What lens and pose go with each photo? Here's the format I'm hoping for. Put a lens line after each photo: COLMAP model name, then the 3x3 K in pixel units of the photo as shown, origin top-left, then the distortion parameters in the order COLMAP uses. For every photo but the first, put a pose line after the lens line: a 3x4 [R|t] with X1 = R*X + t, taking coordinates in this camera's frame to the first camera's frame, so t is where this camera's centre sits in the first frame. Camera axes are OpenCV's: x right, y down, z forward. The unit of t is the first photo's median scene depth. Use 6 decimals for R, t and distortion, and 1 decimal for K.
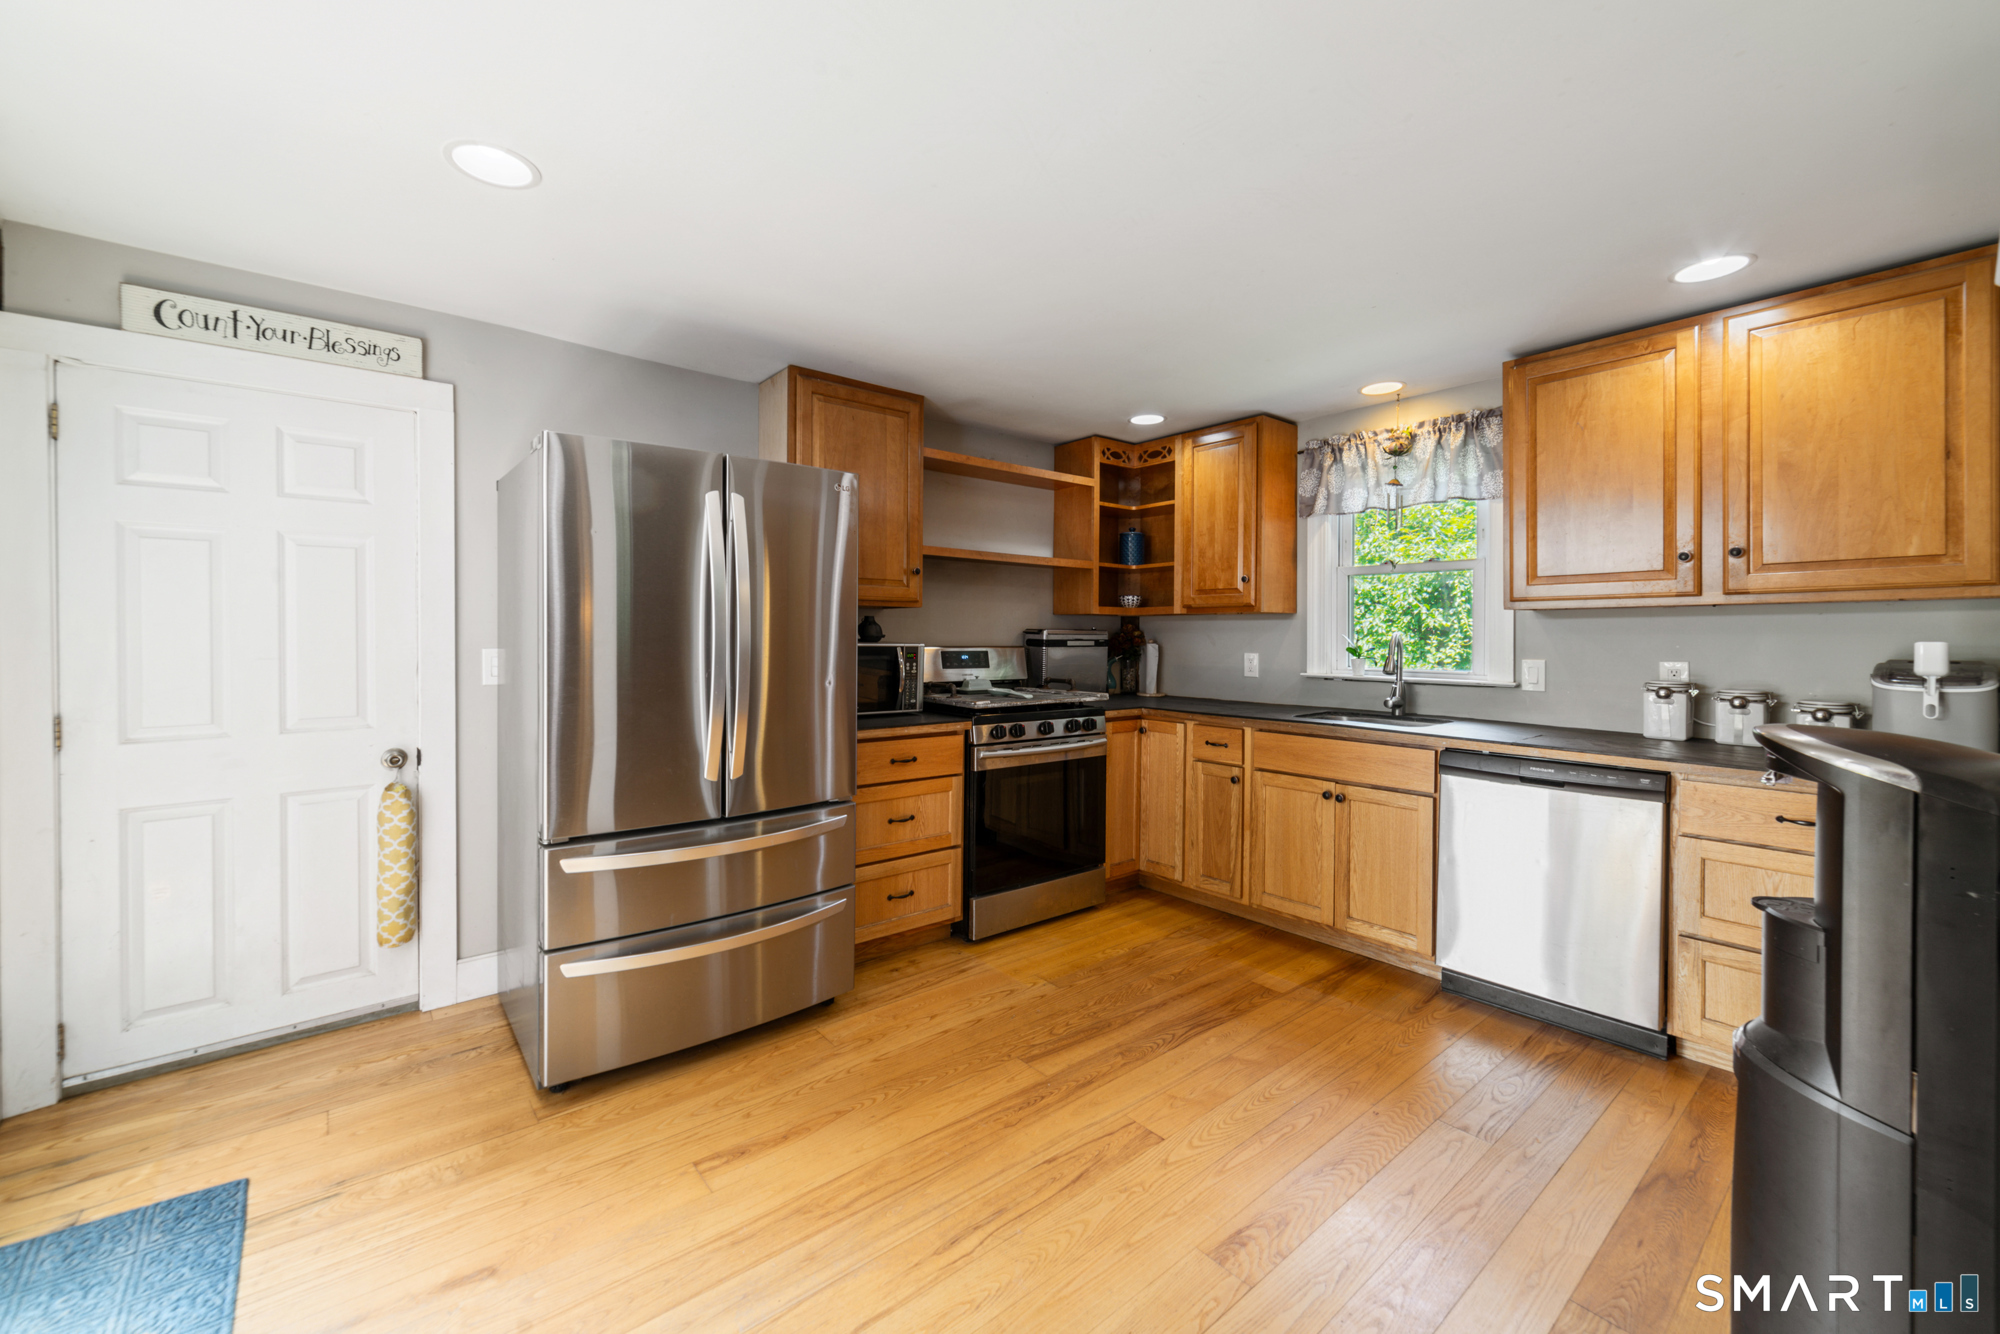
lens RADIAL K [[785.2, 0, 987.3], [0, 785.2, 641.8], [0, 0, 1]] dist [-0.001557, 0.001905]
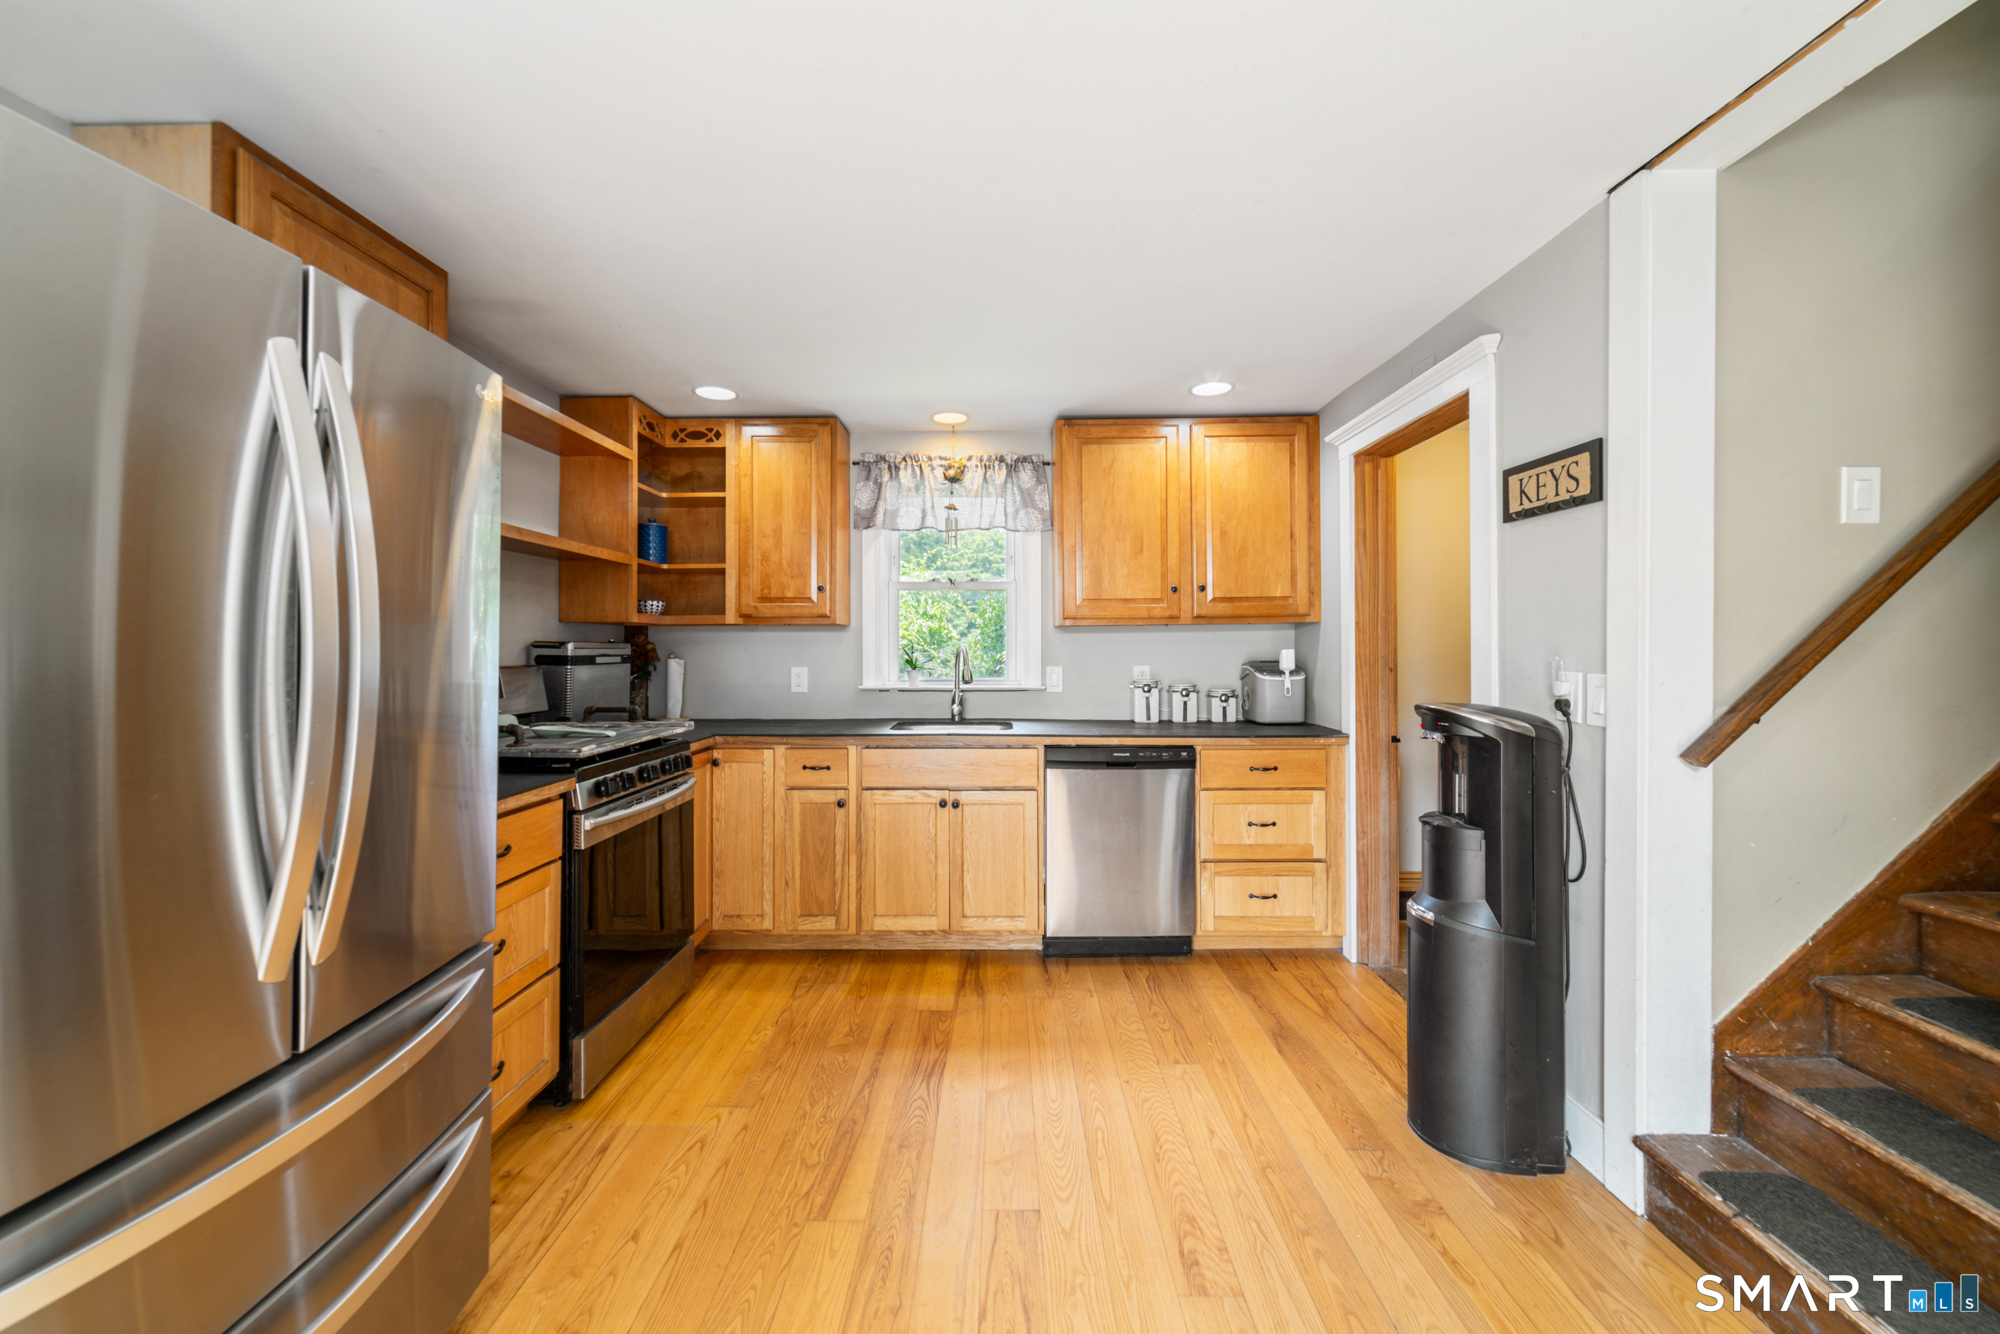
lens RADIAL K [[785.2, 0, 984.9], [0, 785.2, 646.6], [0, 0, 1]] dist [-0.001557, 0.001905]
pose [[0.640707, -0.004641, 0.767772, -0.302102], [0.012648, 0.999910, -0.004510, -0.003835], [-0.767682, 0.012601, 0.640708, 0.281522]]
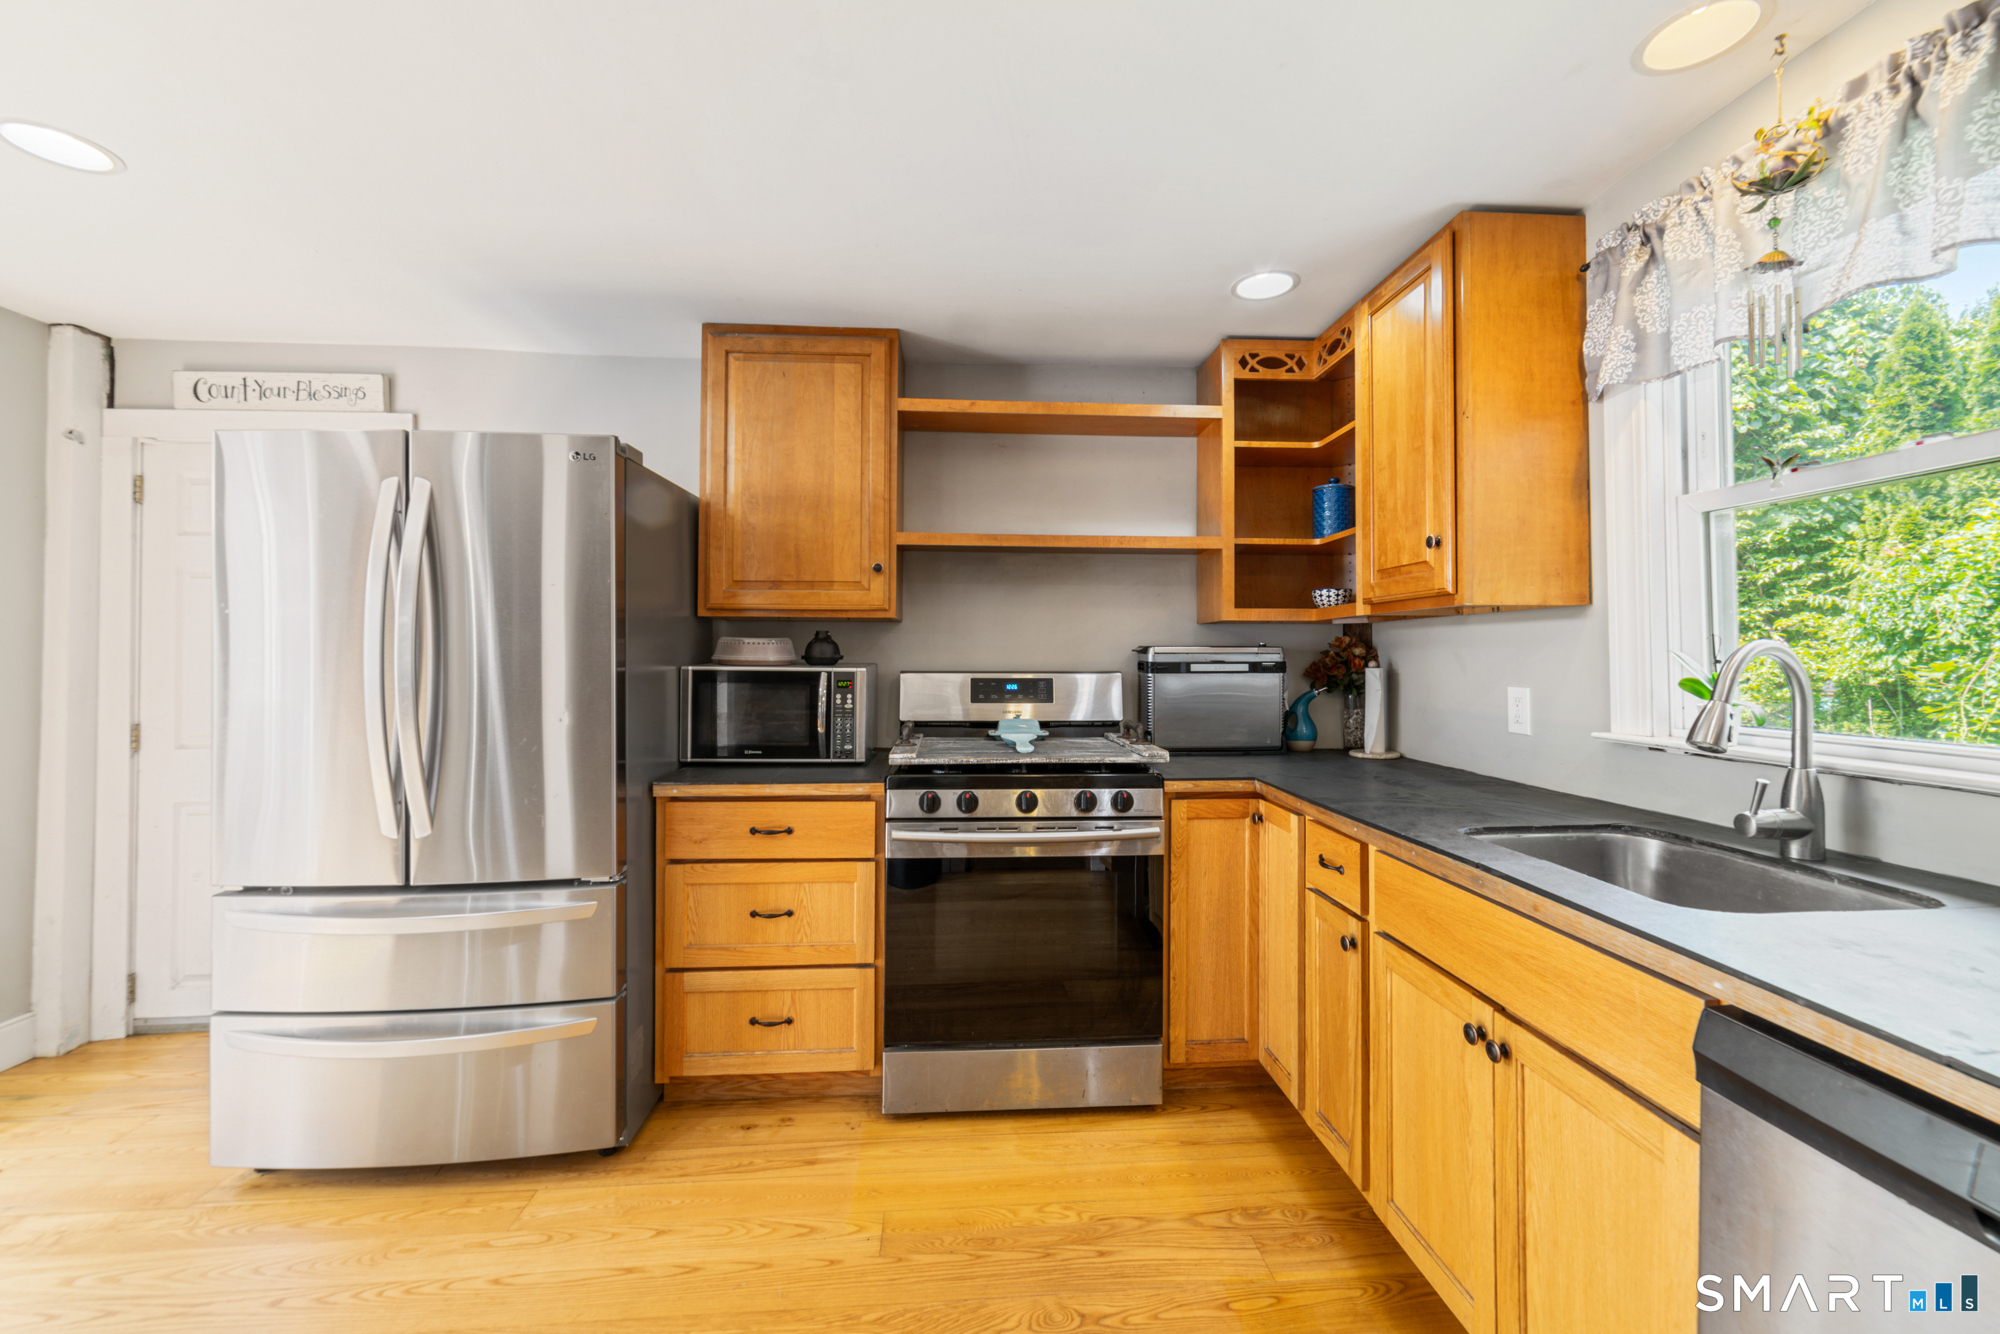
lens RADIAL K [[785.2, 0, 1032.9], [0, 785.2, 645.5], [0, 0, 1]] dist [-0.001557, 0.001905]
pose [[0.826059, -0.012822, -0.563437, 0.451482], [-0.000812, 0.999713, -0.023940, -0.000684], [0.563583, 0.020233, 0.825812, 0.493715]]
